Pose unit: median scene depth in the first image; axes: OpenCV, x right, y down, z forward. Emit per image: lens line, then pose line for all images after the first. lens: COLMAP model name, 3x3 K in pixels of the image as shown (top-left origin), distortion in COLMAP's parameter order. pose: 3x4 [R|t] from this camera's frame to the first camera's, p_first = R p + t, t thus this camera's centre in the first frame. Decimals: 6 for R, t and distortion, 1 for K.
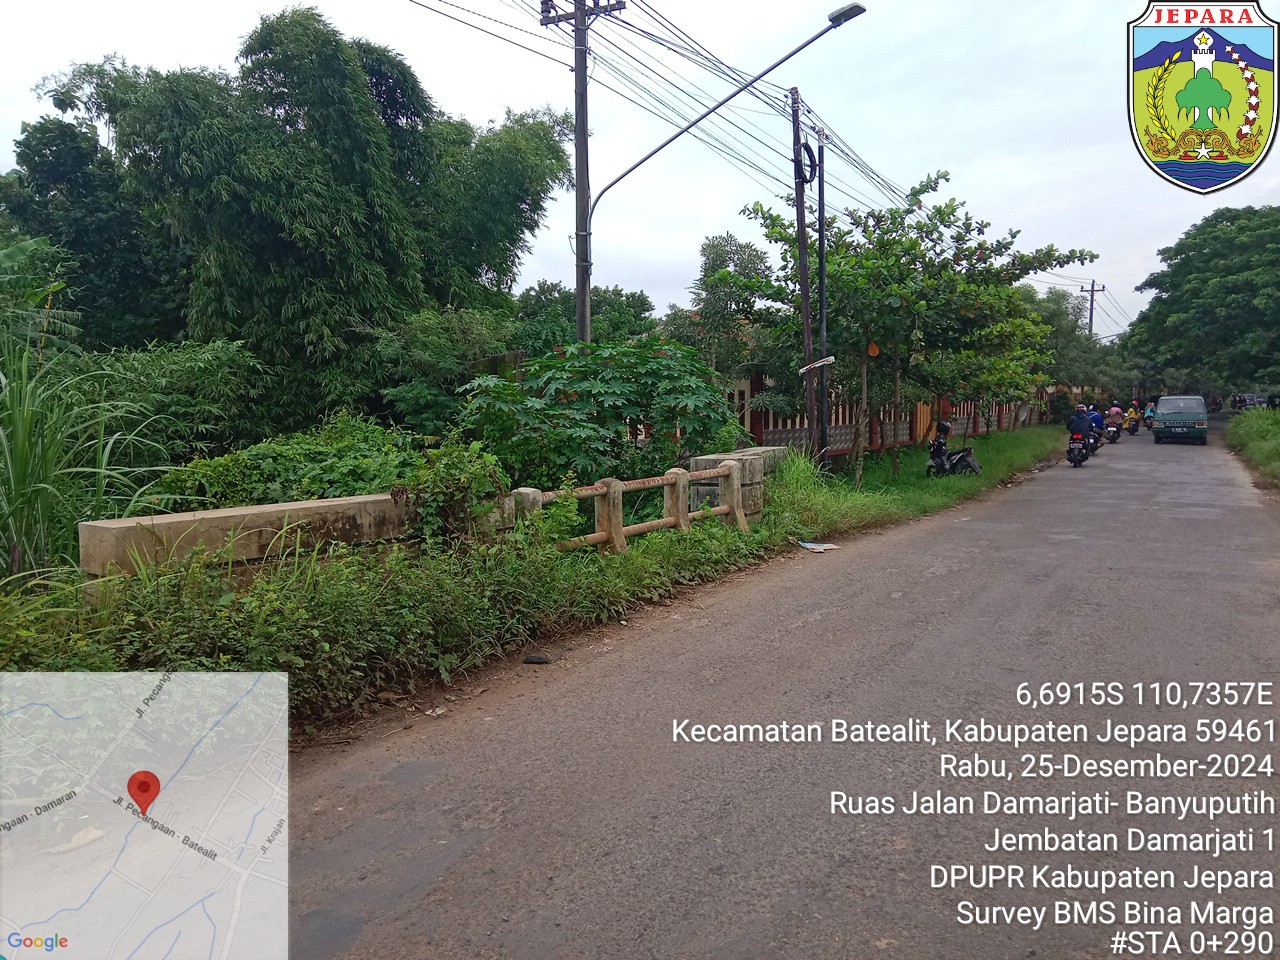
lens RADIAL K [[928.3, 0, 640.0], [0, 928.3, 480.0], [0, 0, 1]] dist [0.027924, -0.000891]
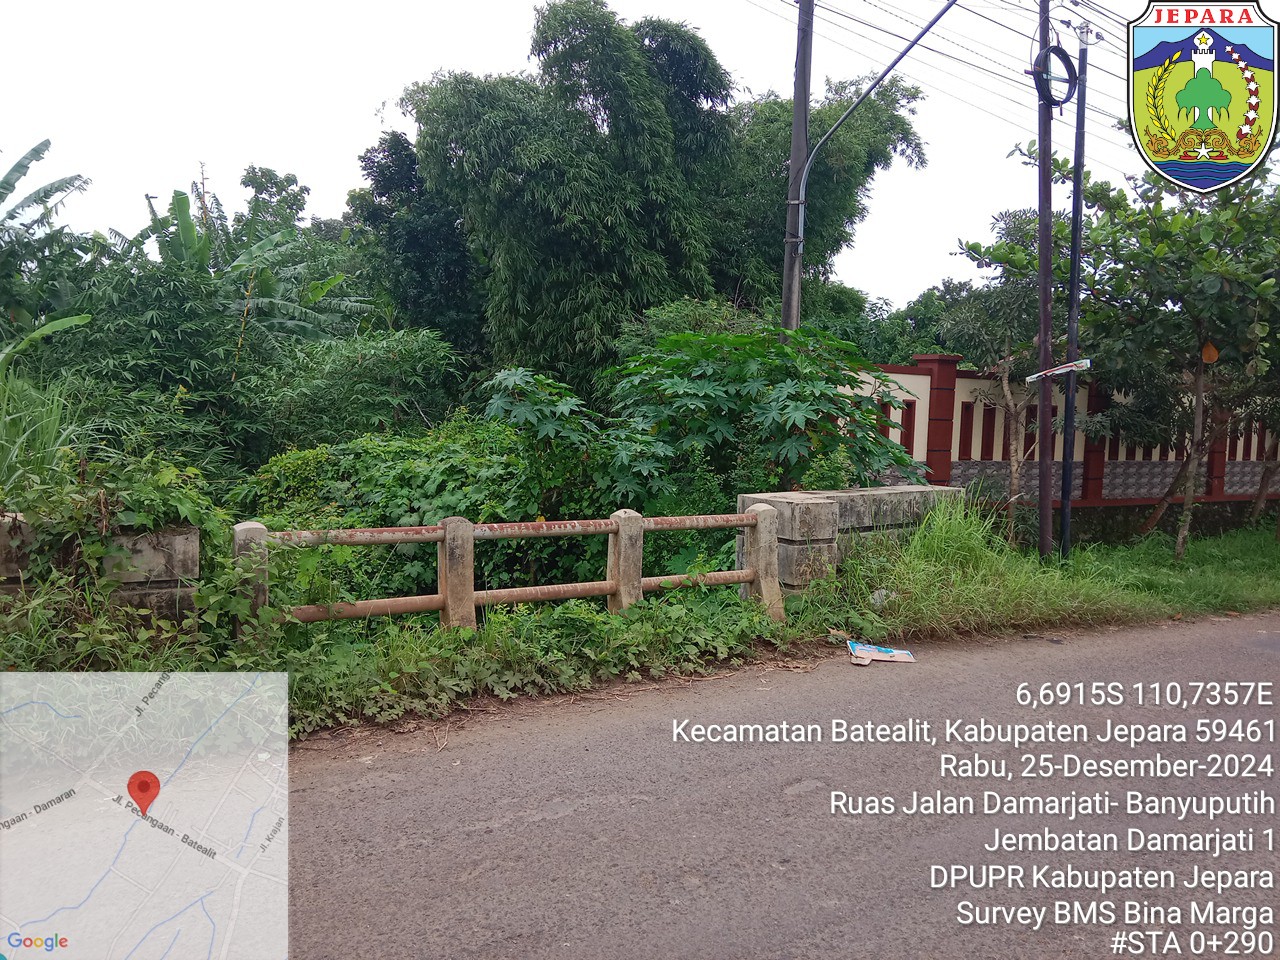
lens RADIAL K [[928.3, 0, 640.0], [0, 928.3, 480.0], [0, 0, 1]] dist [0.027924, -0.000891]
pose [[0.894691, 0.083443, -0.438823, 0.152000], [-0.085429, 0.996227, 0.015257, -0.020010], [0.438441, 0.023838, 0.898444, 0.169355]]
